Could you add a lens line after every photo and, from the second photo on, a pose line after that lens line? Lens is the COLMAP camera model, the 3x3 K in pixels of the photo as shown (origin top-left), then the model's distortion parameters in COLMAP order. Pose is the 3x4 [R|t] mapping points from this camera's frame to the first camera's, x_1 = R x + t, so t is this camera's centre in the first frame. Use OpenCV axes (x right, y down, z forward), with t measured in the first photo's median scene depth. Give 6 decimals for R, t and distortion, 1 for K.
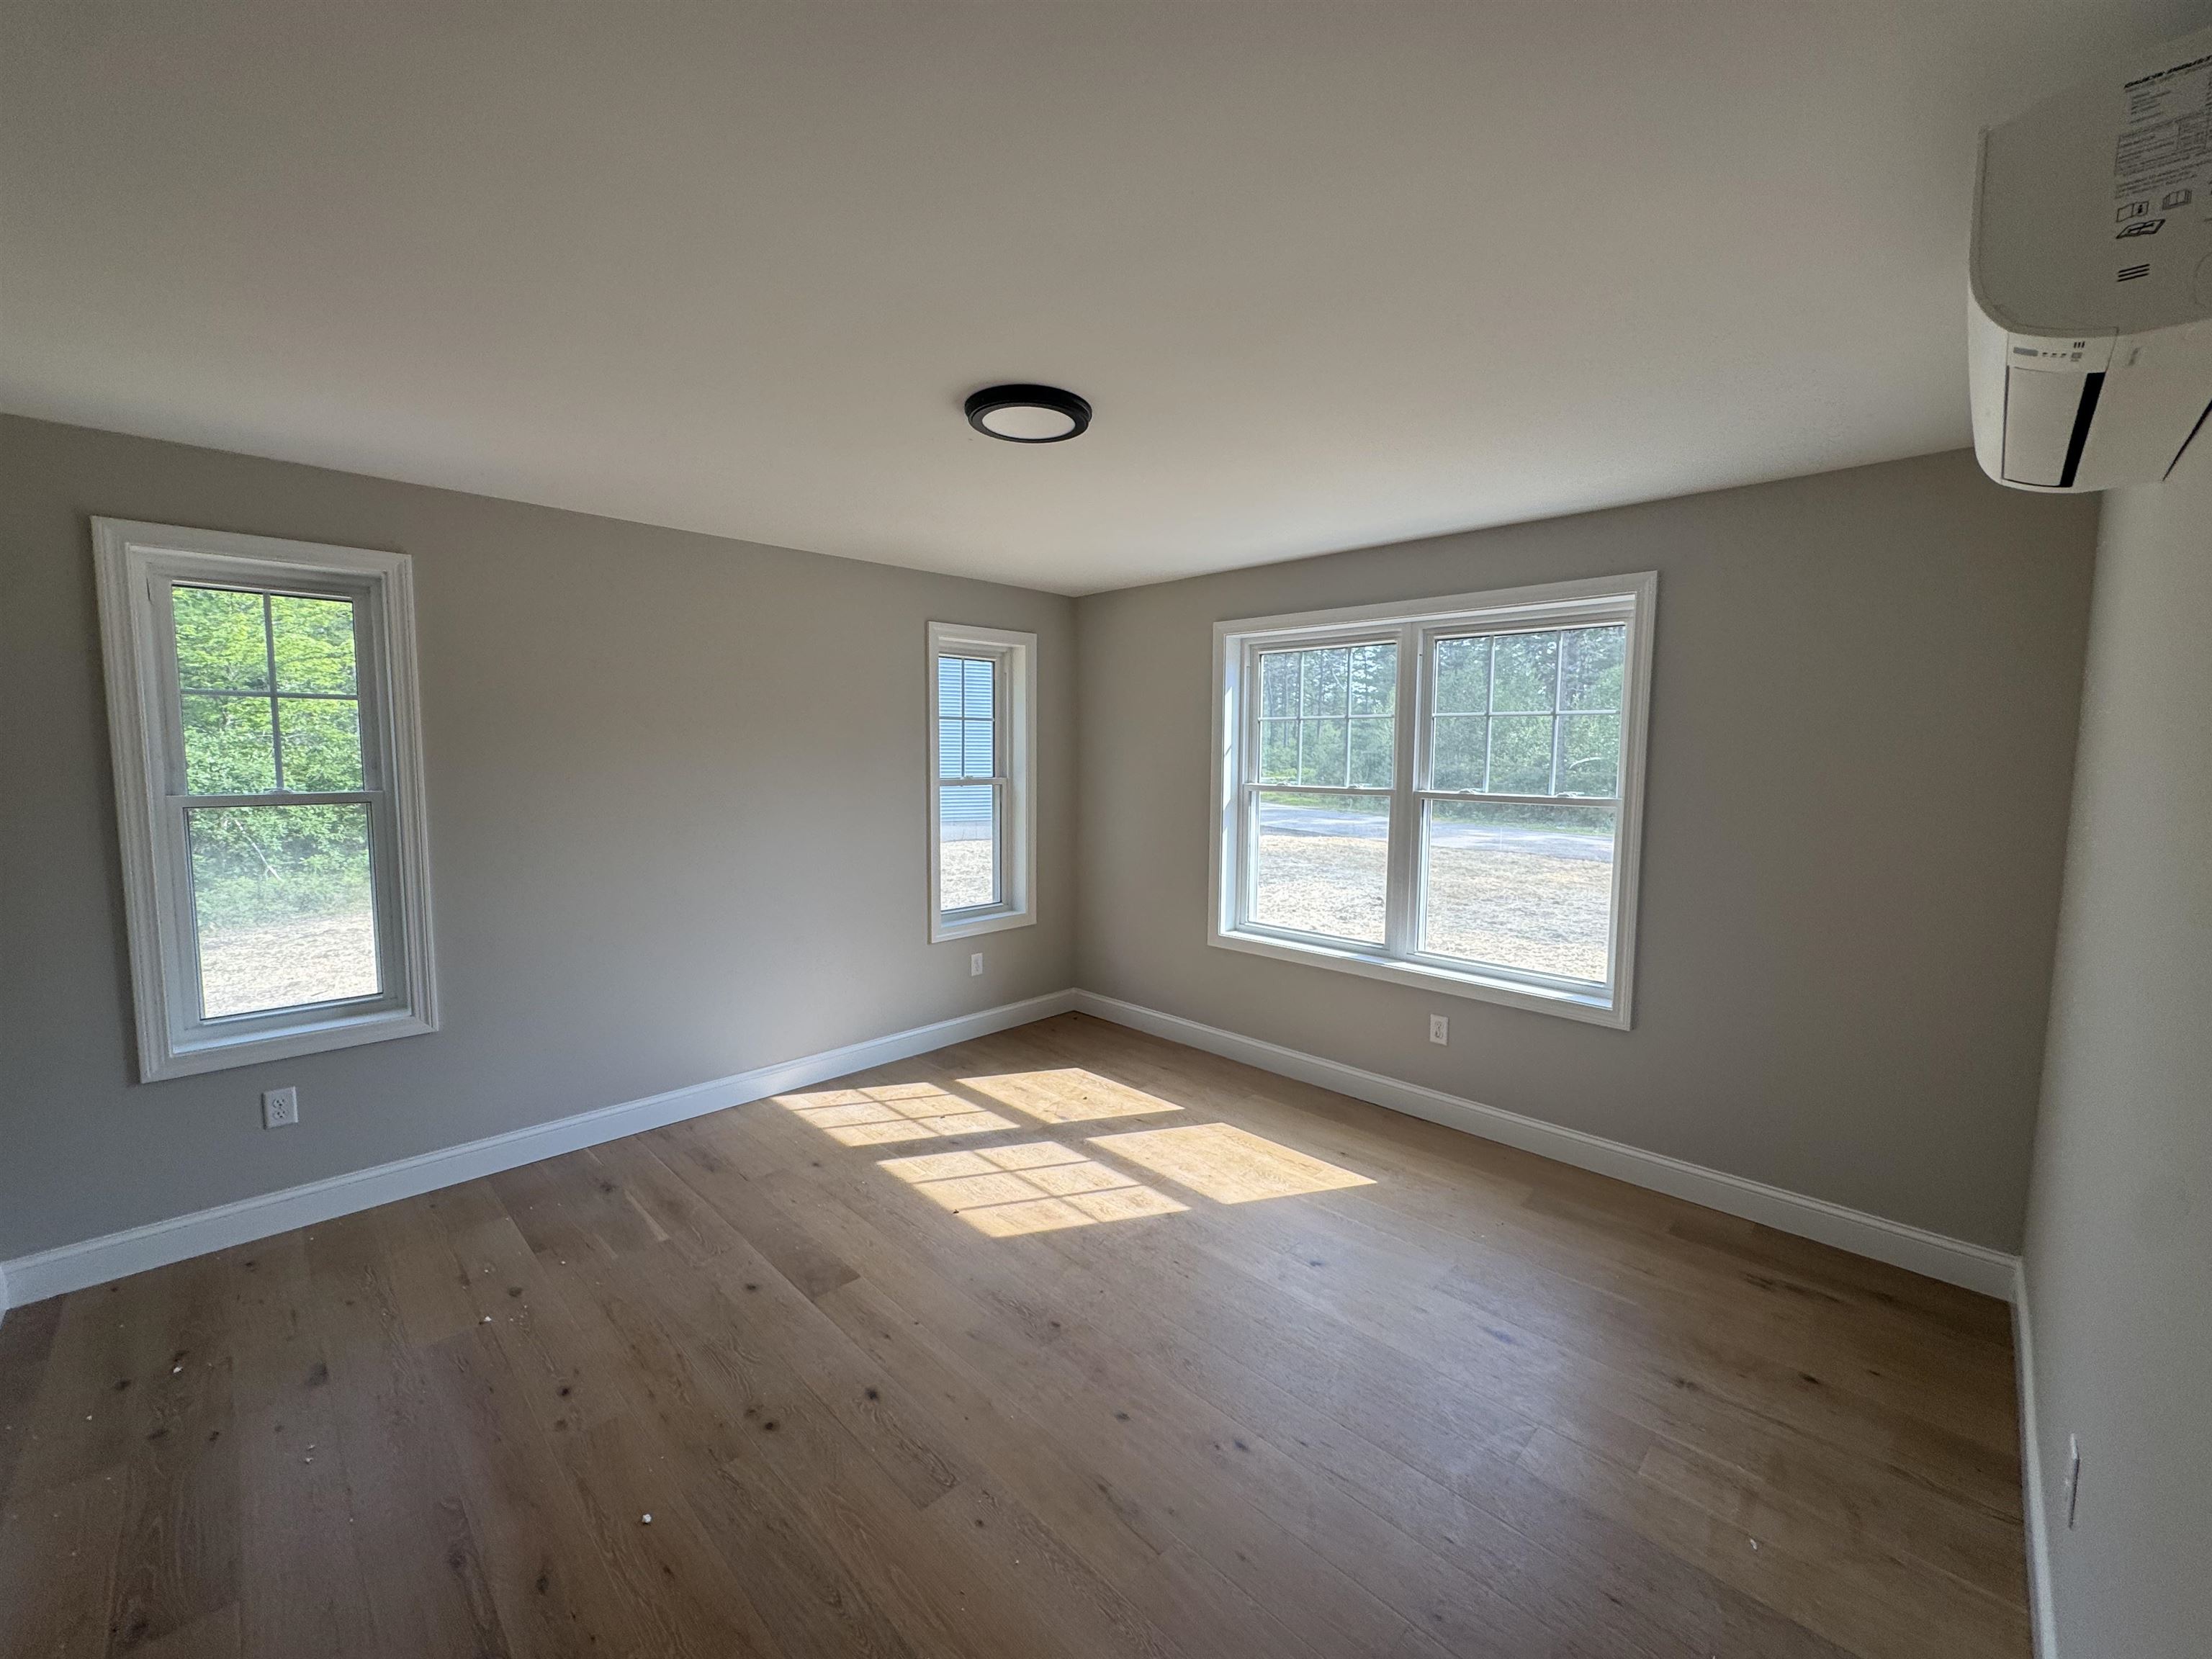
lens RADIAL K [[883.2, 0, 1109.2], [0, 883.2, 826.8], [0, 0, 1]] dist [-0.000705, 0.000067]
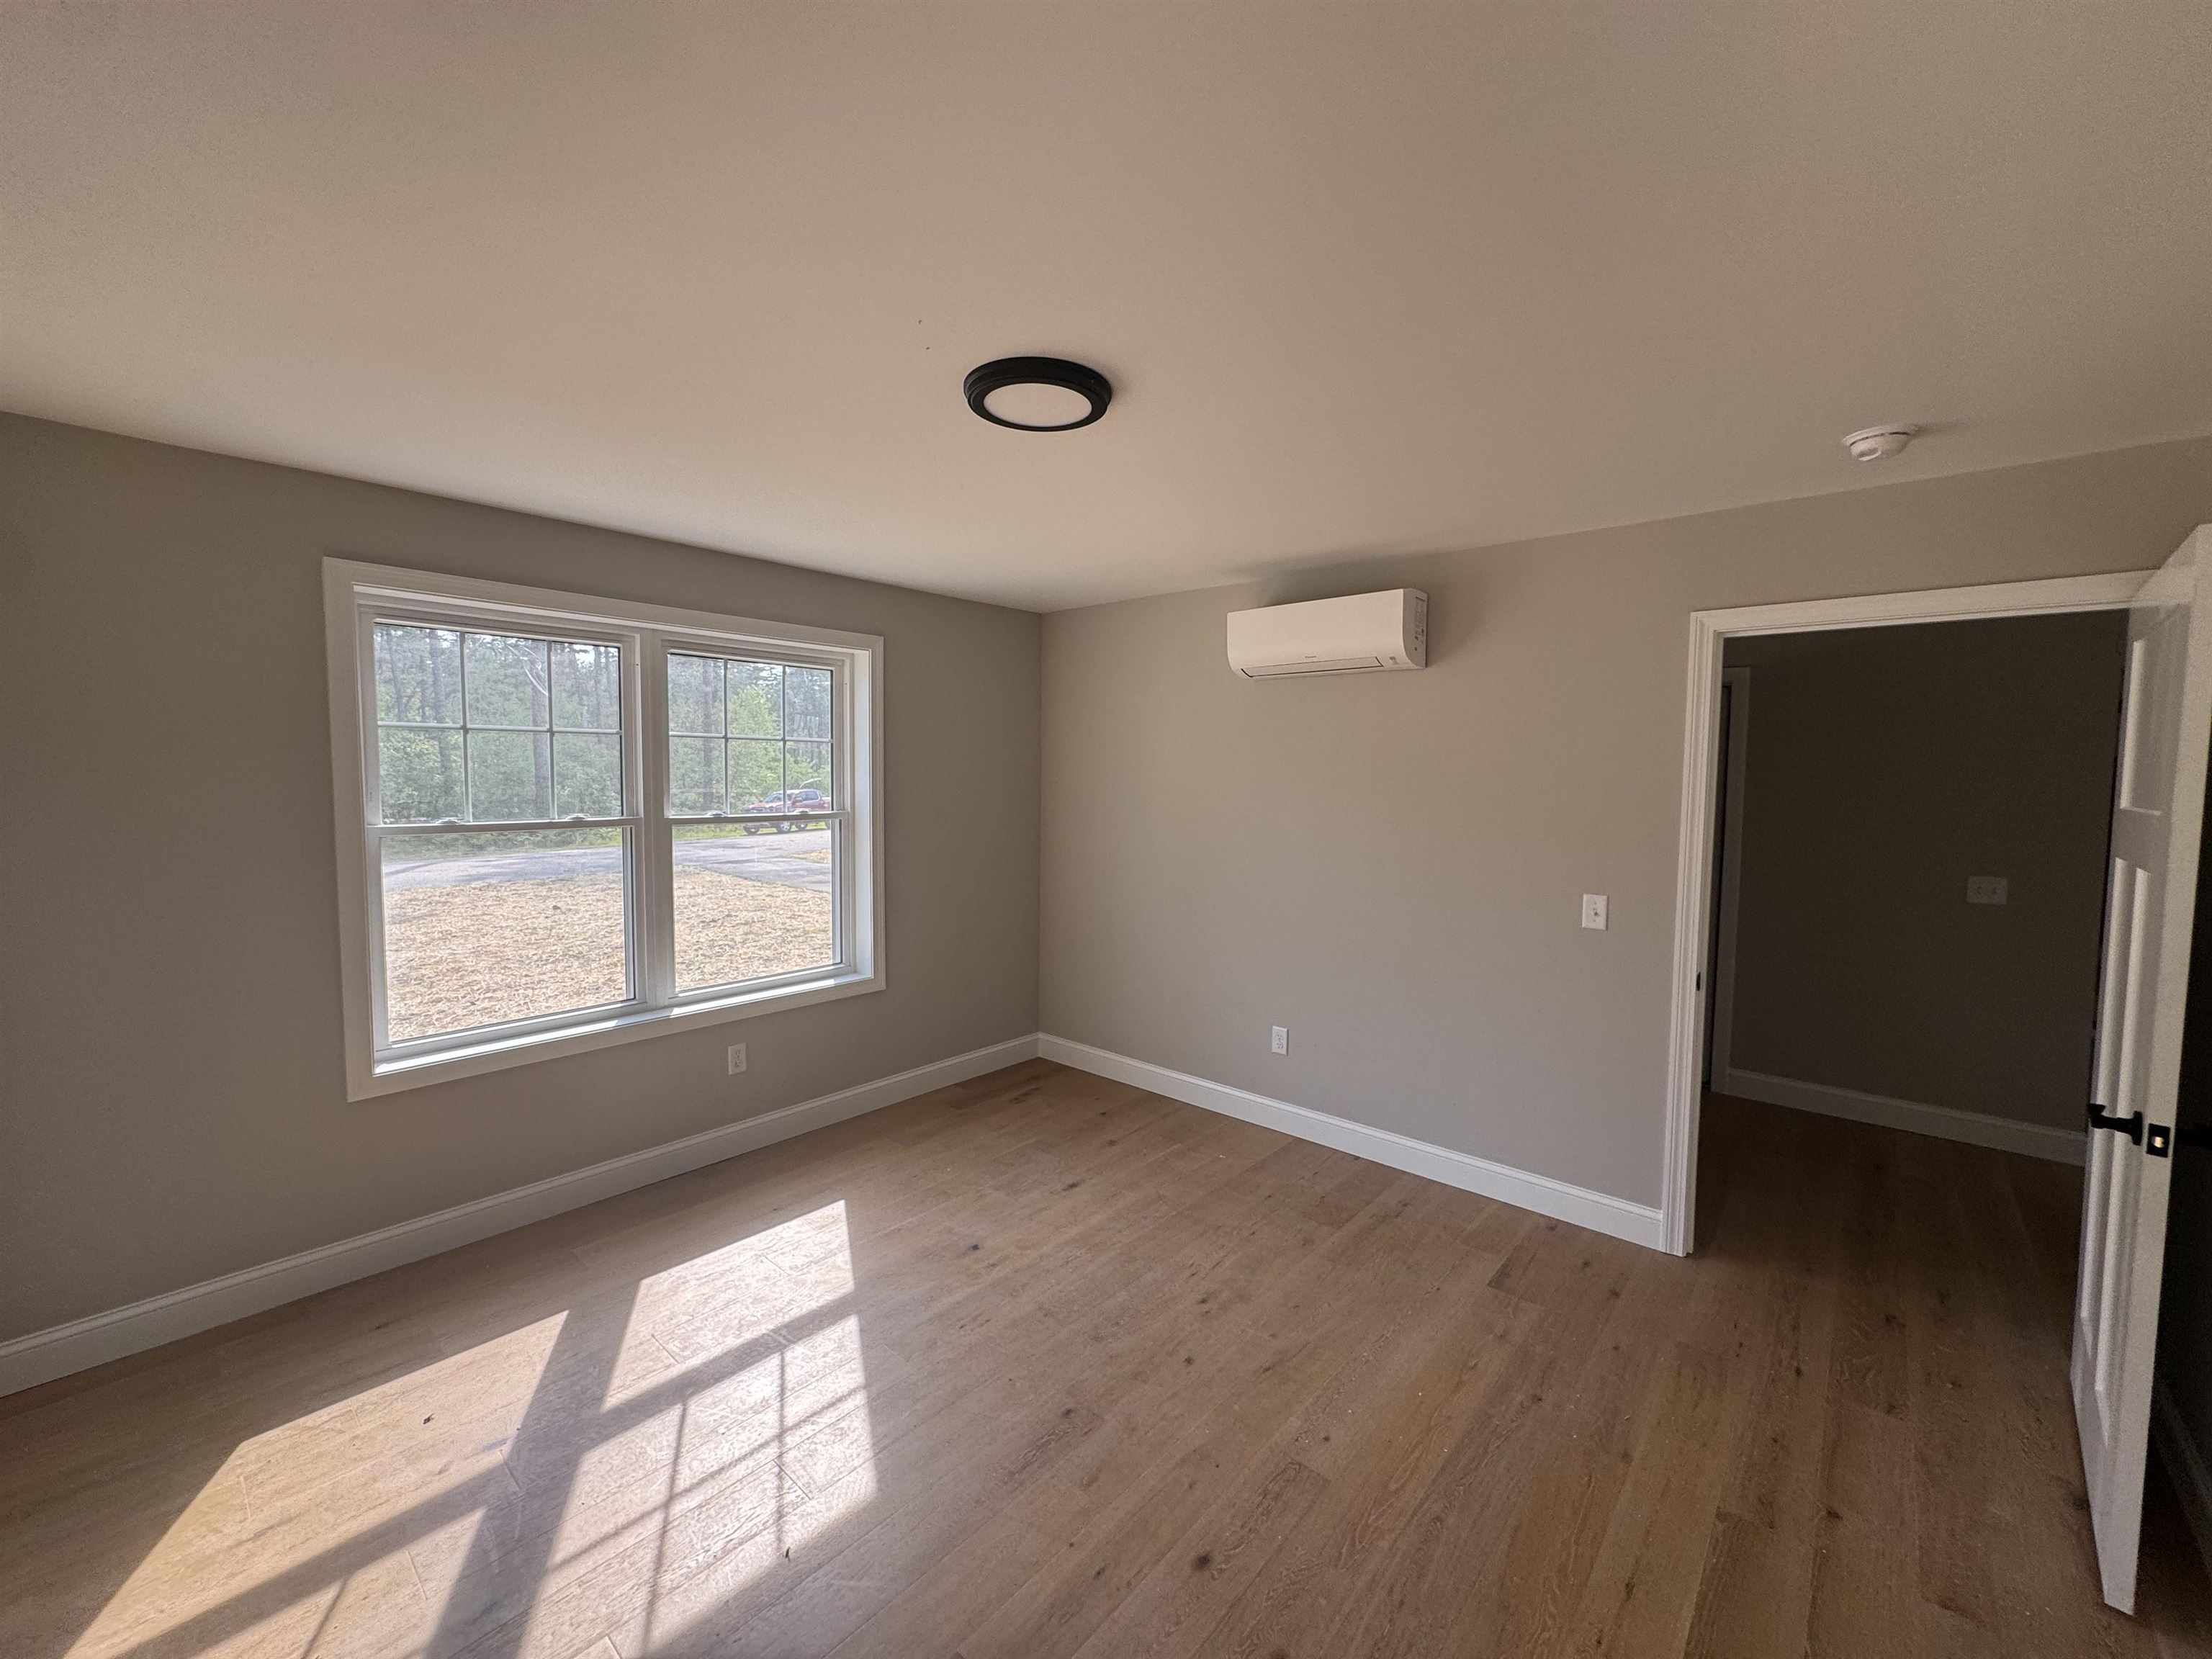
lens RADIAL K [[883.2, 0, 1109.2], [0, 883.2, 826.8], [0, 0, 1]] dist [-0.000705, 0.000067]
pose [[-0.064541, -0.071212, 0.995371, -0.660794], [0.076184, 0.994188, 0.076067, -0.073855], [-0.995003, 0.080741, -0.058741, 0.685135]]
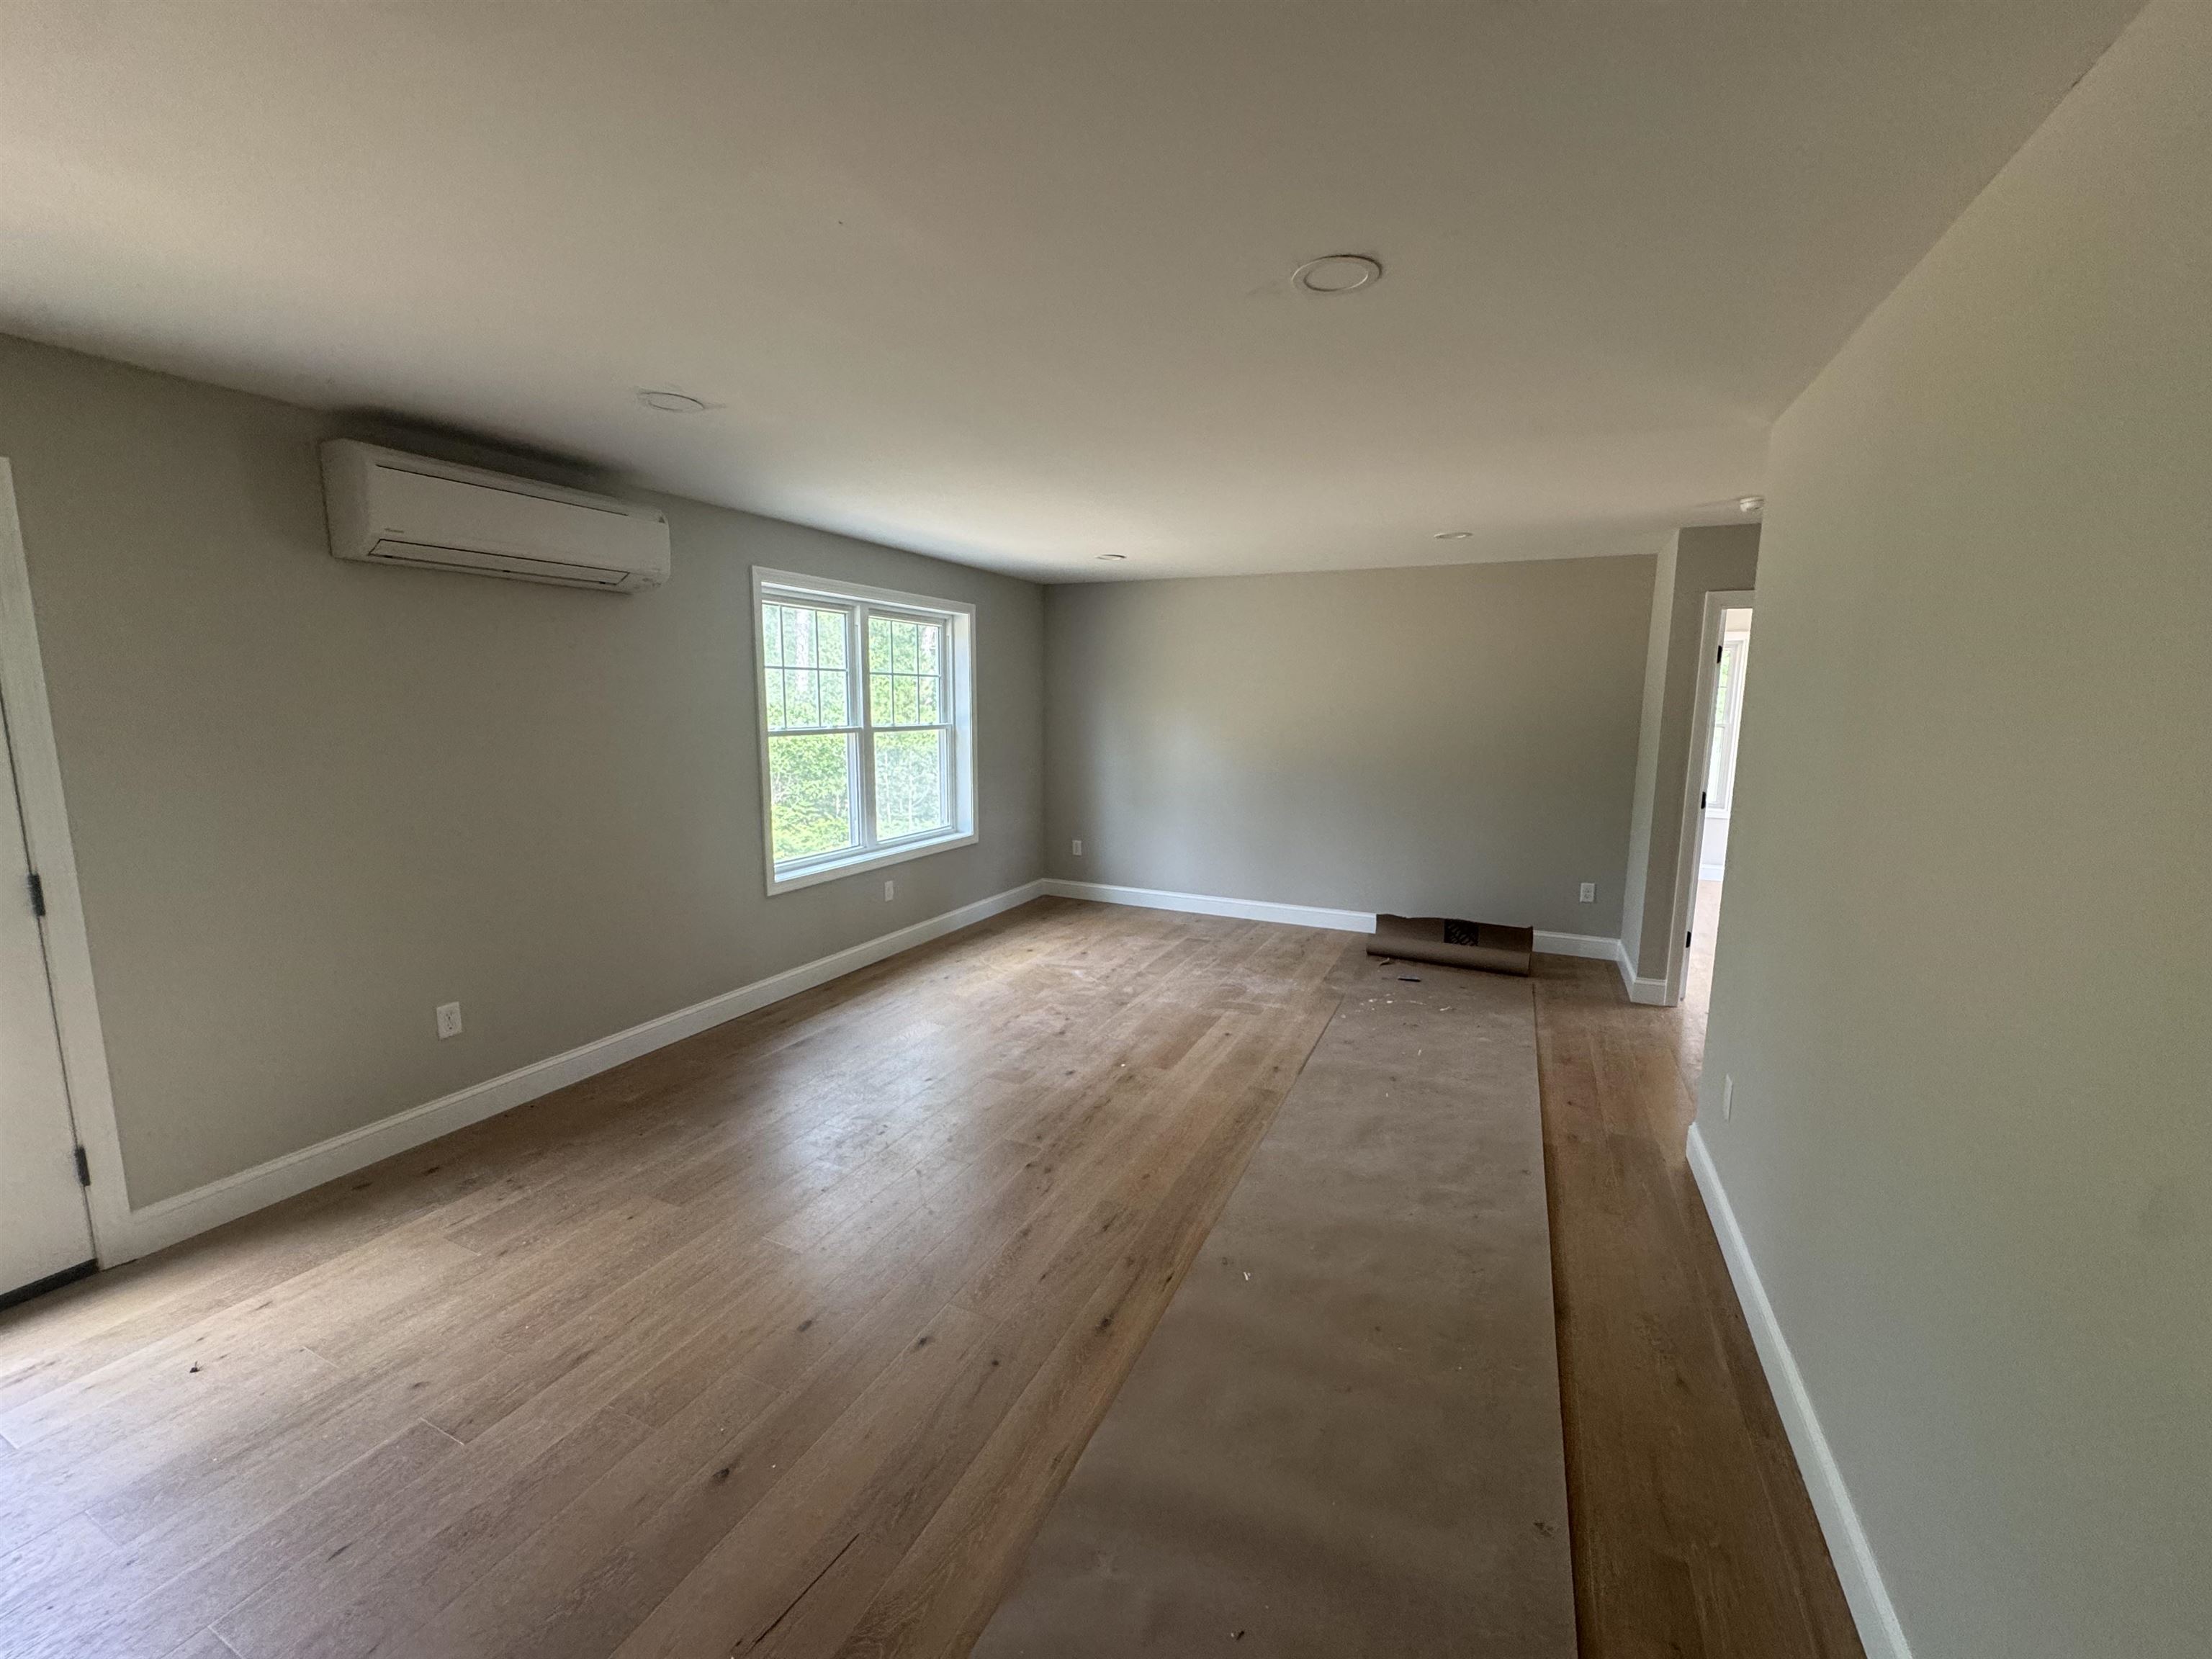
lens RADIAL K [[883.2, 0, 1109.2], [0, 883.2, 826.8], [0, 0, 1]] dist [-0.000705, 0.000067]
pose [[-0.335845, -0.146899, 0.930392, -1.229300], [0.070602, 0.981059, 0.180384, -0.123609], [-0.939267, 0.126269, -0.319113, 1.267681]]
